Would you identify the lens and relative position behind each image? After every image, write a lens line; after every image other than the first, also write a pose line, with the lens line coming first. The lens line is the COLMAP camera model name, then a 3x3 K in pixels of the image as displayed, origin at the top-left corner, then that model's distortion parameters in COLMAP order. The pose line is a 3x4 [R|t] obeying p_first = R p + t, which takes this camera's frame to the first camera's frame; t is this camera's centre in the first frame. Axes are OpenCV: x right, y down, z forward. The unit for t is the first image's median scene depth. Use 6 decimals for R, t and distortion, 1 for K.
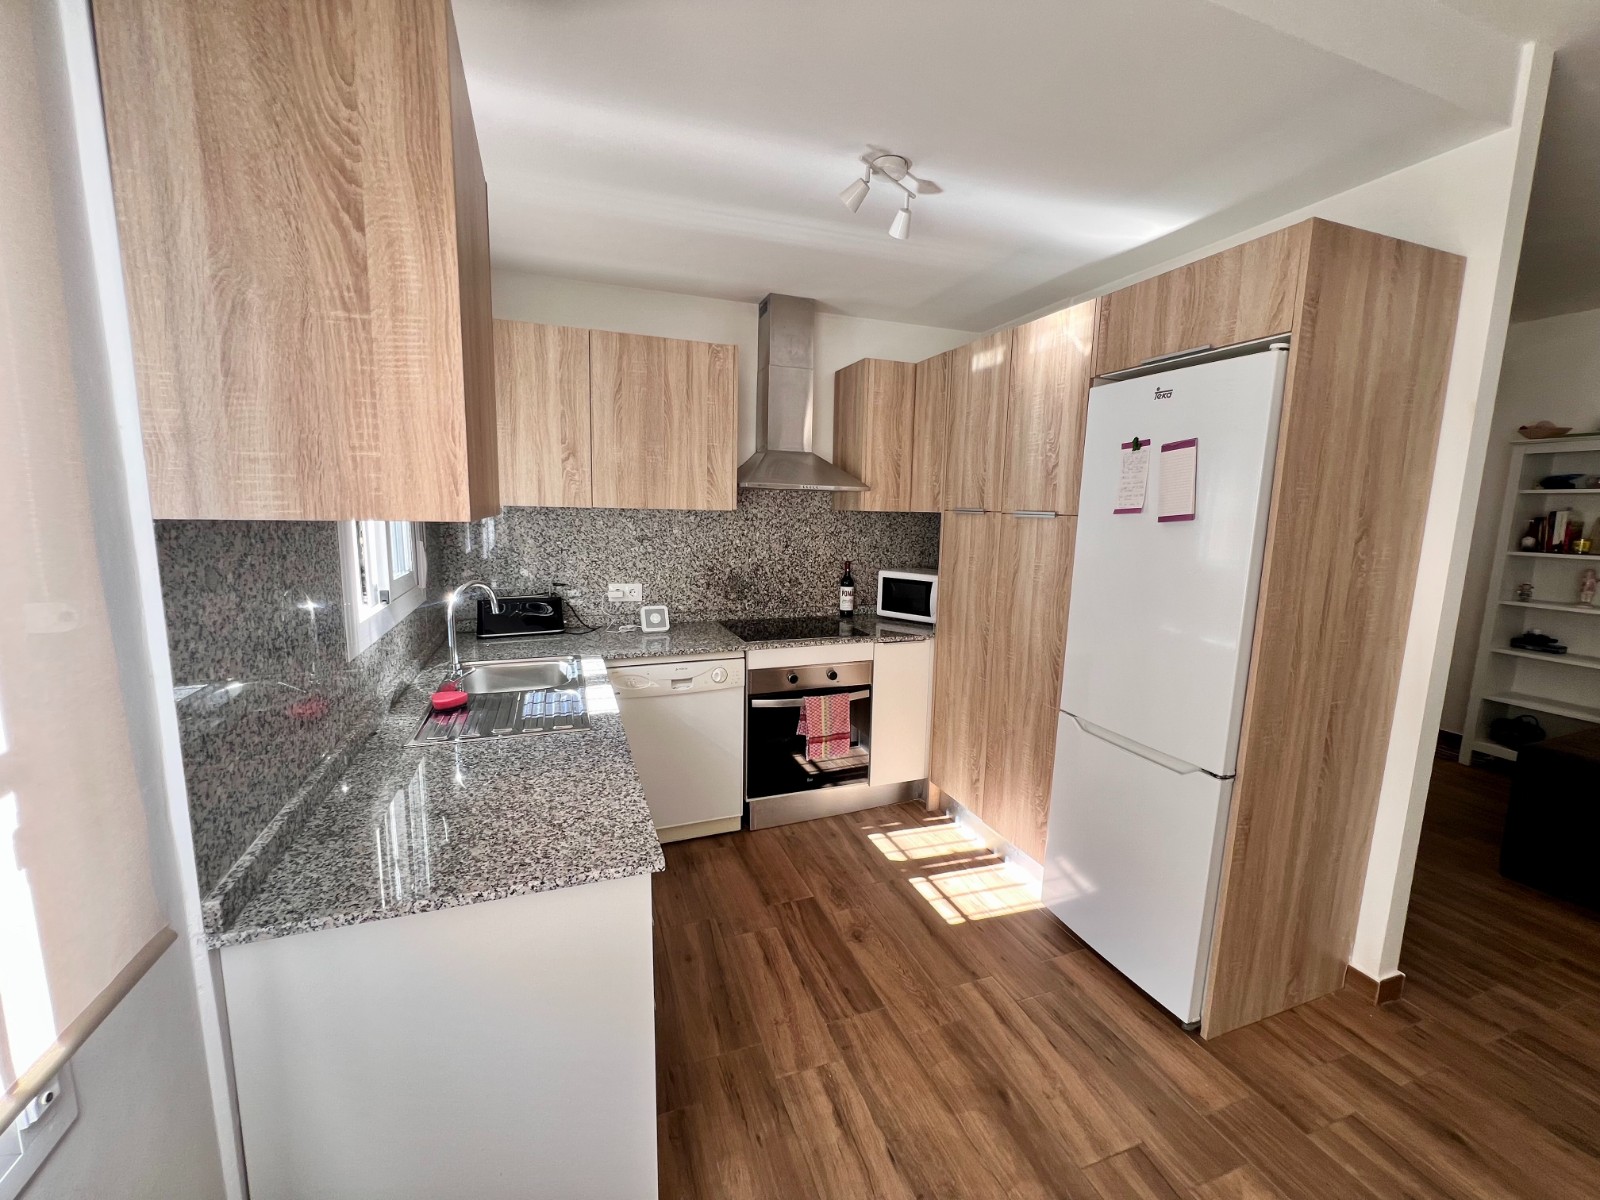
lens RADIAL K [[643.7, 0, 794.5], [0, 643.7, 597.9], [0, 0, 1]] dist [-0.001984, 0.000167]
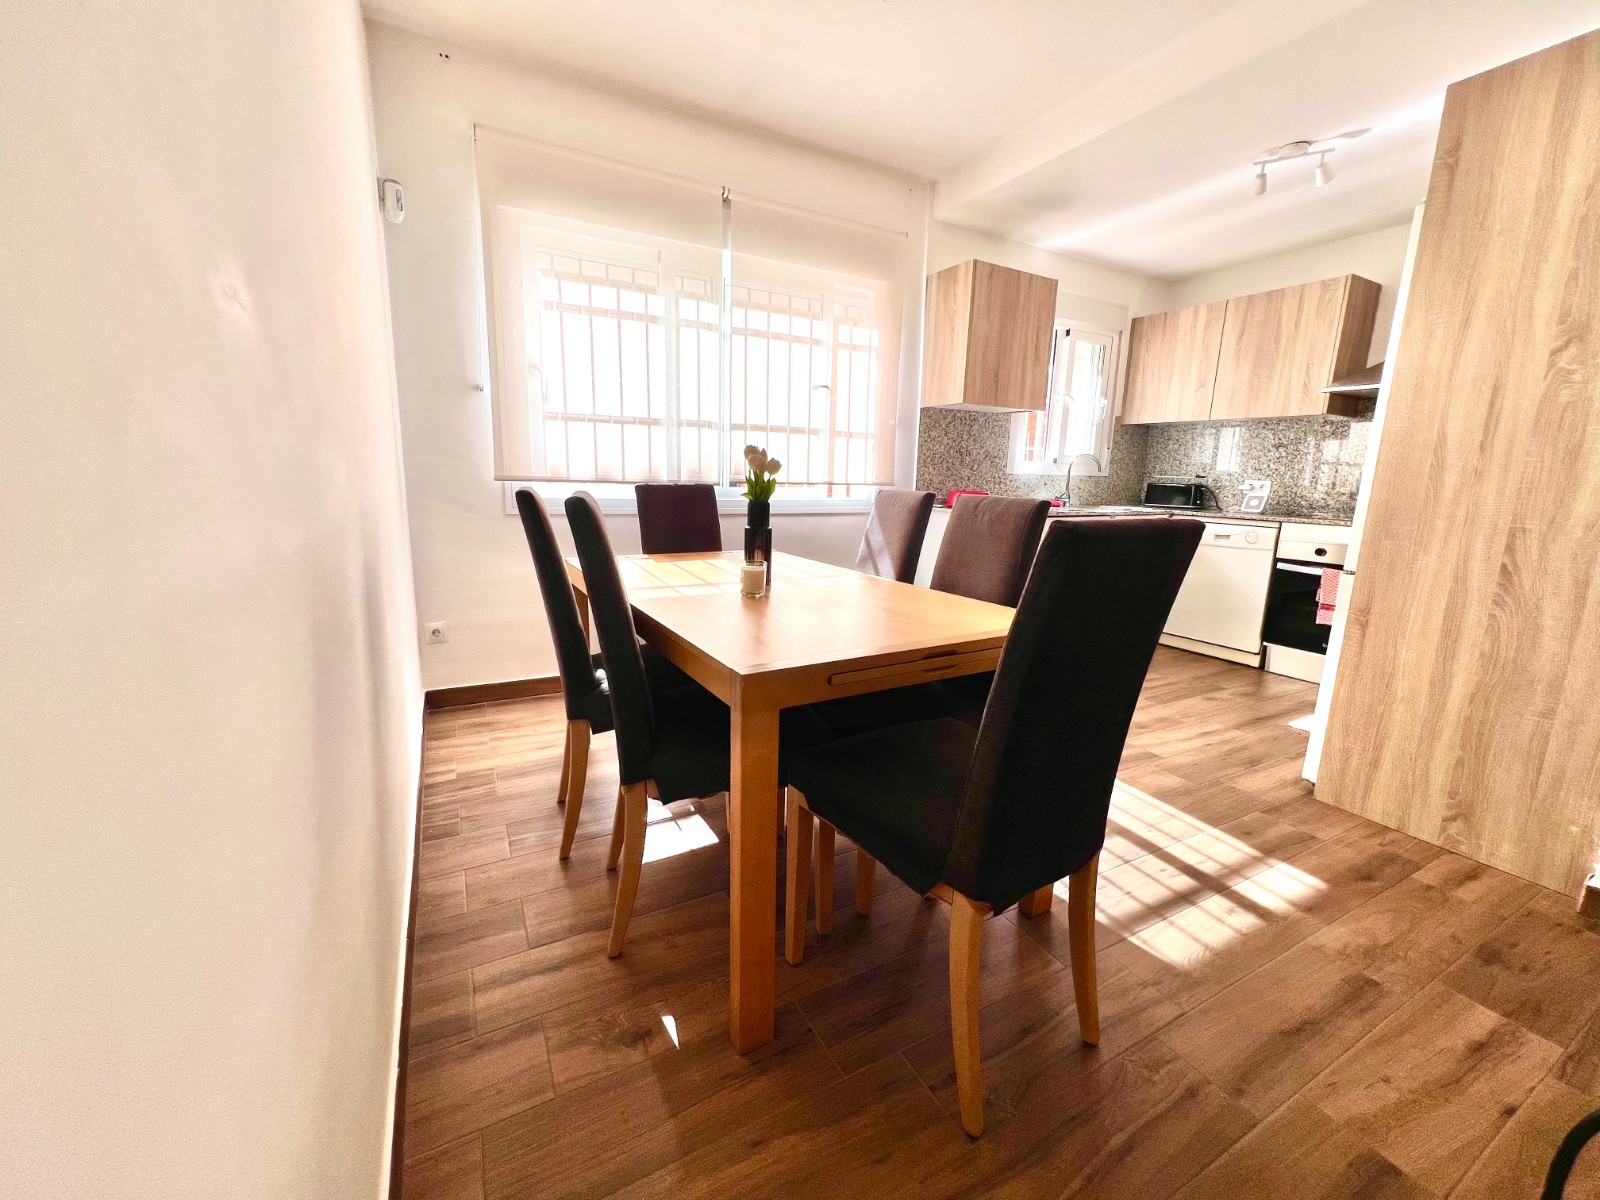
lens RADIAL K [[643.7, 0, 796.5], [0, 643.7, 594.3], [0, 0, 1]] dist [-0.001984, 0.000167]
pose [[0.142315, 0.168678, -0.975343, 1.070764], [-0.165736, 0.975522, 0.144526, 0.198118], [0.975847, 0.141081, 0.166788, -0.137333]]
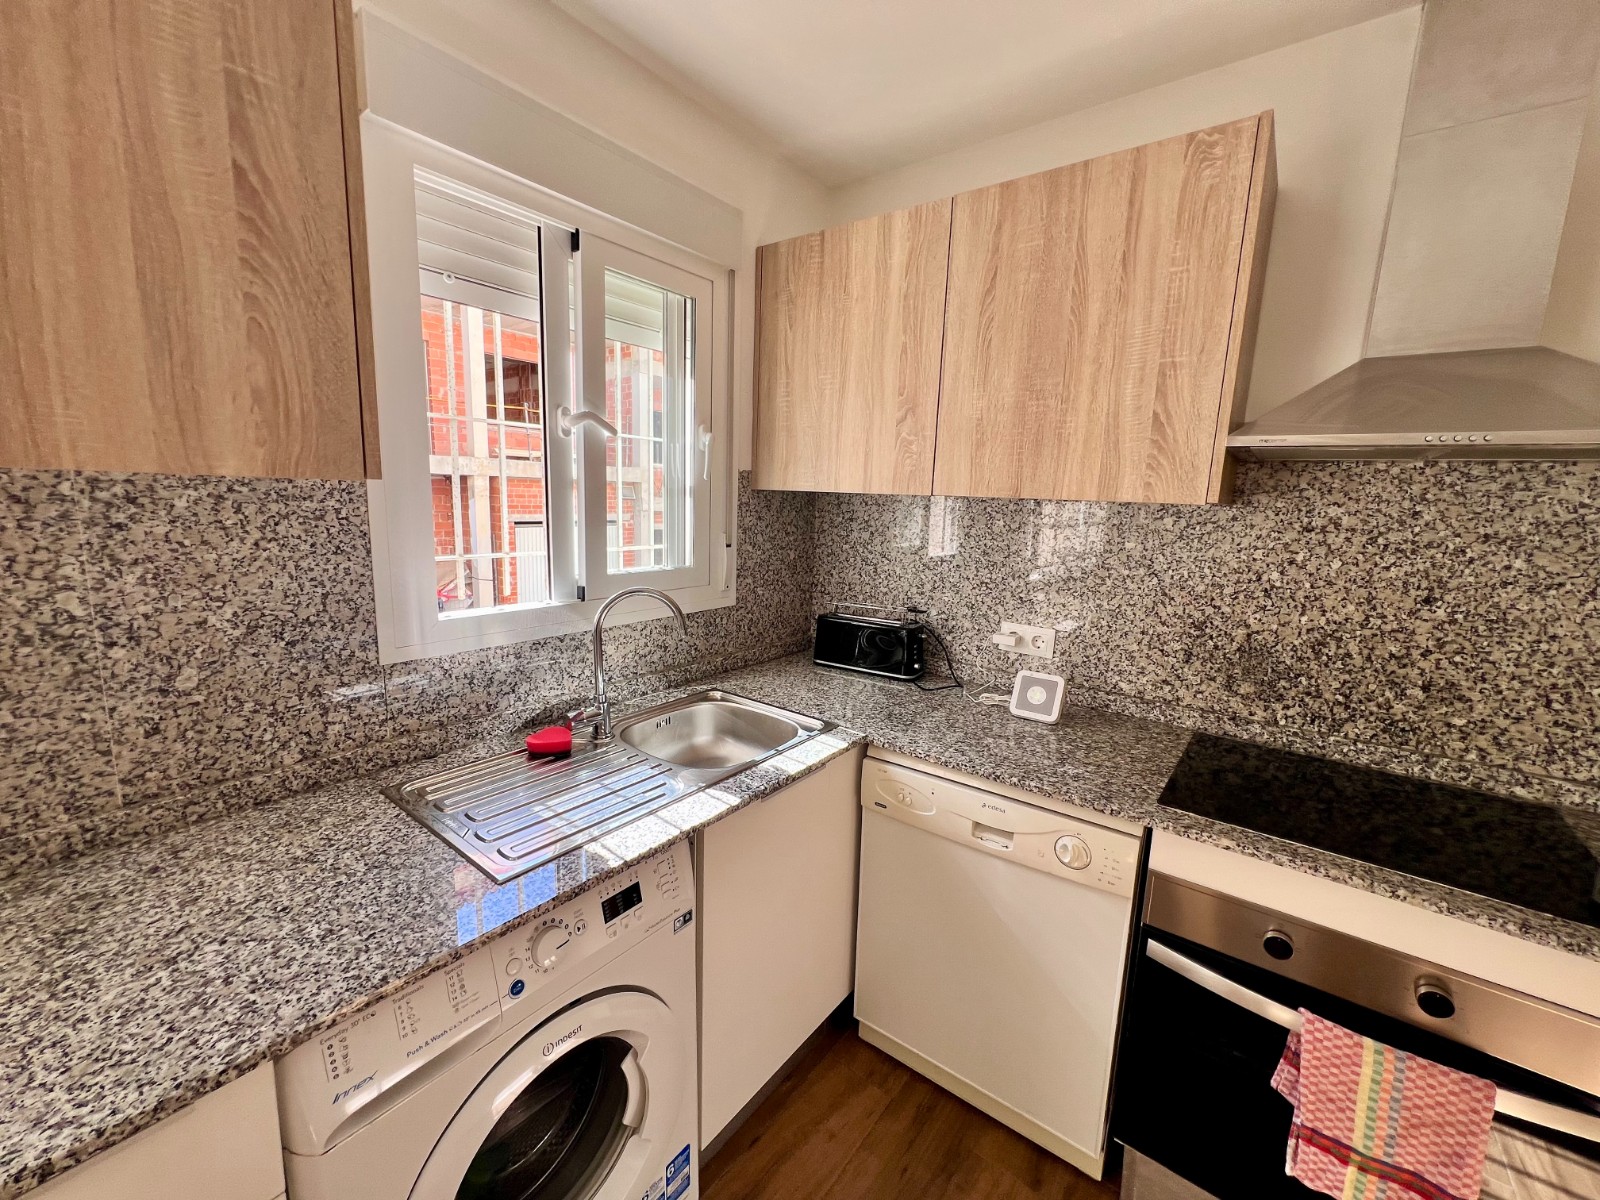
lens RADIAL K [[643.7, 0, 793.7], [0, 643.7, 596.4], [0, 0, 1]] dist [-0.001984, 0.000167]
pose [[0.524414, 0.129301, -0.841588, 0.145591], [-0.143138, 0.987724, 0.062560, -0.063214], [0.839346, 0.087656, 0.536484, 0.557191]]
